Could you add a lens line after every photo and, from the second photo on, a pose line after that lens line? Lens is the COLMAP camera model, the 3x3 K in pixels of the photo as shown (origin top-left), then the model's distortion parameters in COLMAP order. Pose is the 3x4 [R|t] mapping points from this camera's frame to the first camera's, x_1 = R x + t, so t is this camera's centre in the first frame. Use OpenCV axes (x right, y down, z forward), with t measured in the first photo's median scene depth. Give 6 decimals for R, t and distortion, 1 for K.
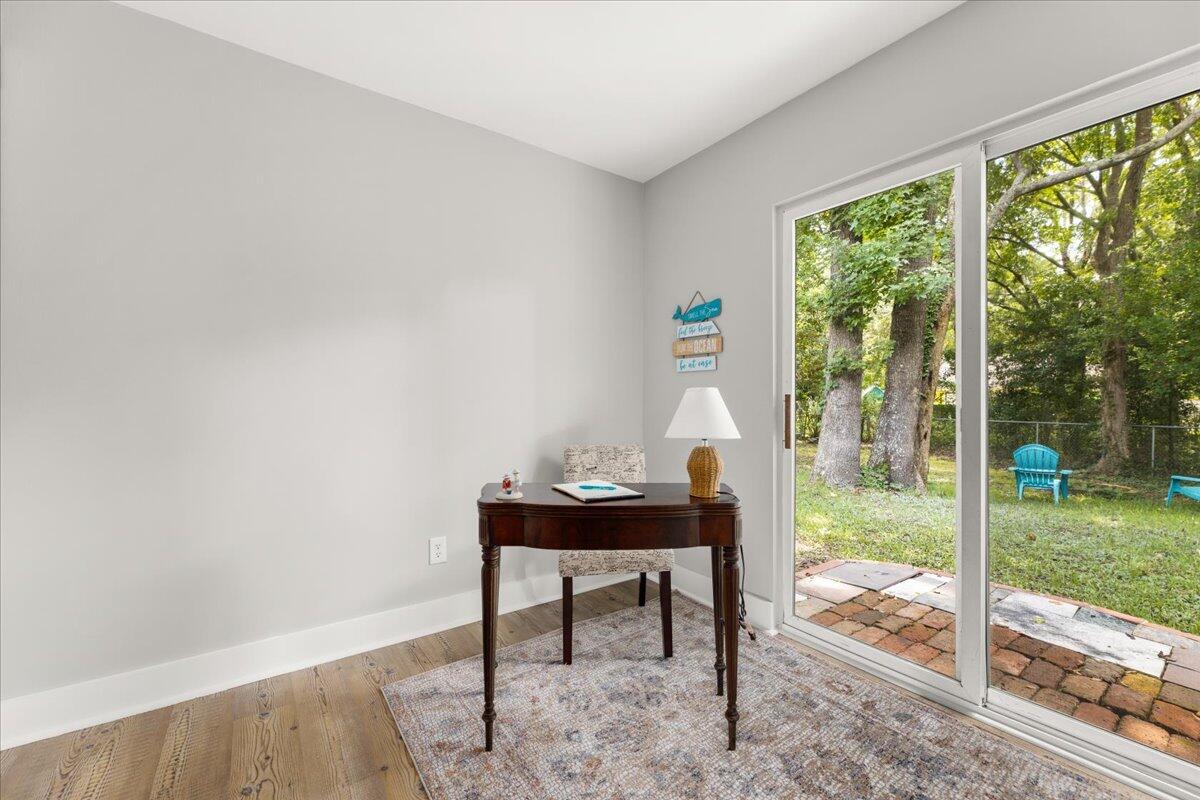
lens RADIAL K [[485.8, 0, 602.3], [0, 485.8, 397.0], [0, 0, 1]] dist [0.001812, 0.000072]
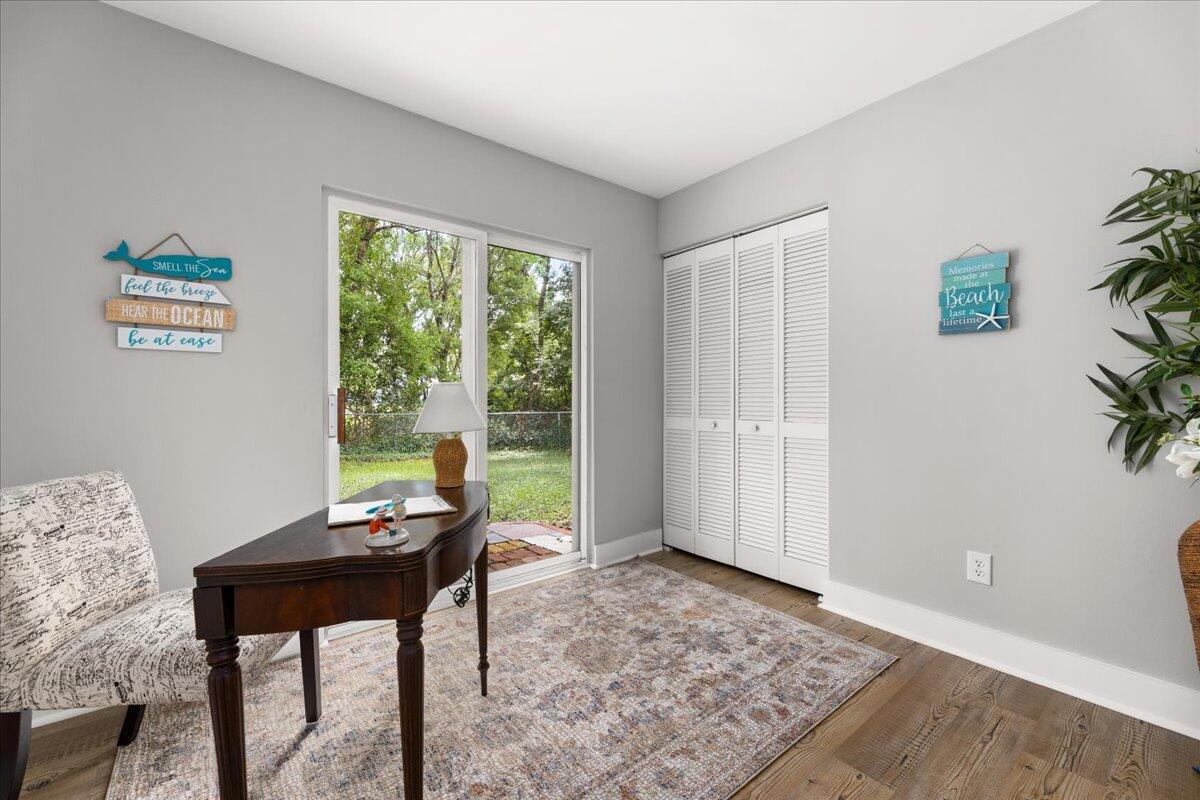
lens RADIAL K [[485.8, 0, 602.3], [0, 485.8, 397.0], [0, 0, 1]] dist [0.001812, 0.000072]
pose [[-0.052364, -0.001386, 0.998627, -0.521509], [0.000746, 0.999999, 0.001428, 0.010349], [-0.998628, 0.000820, -0.052362, 0.449514]]
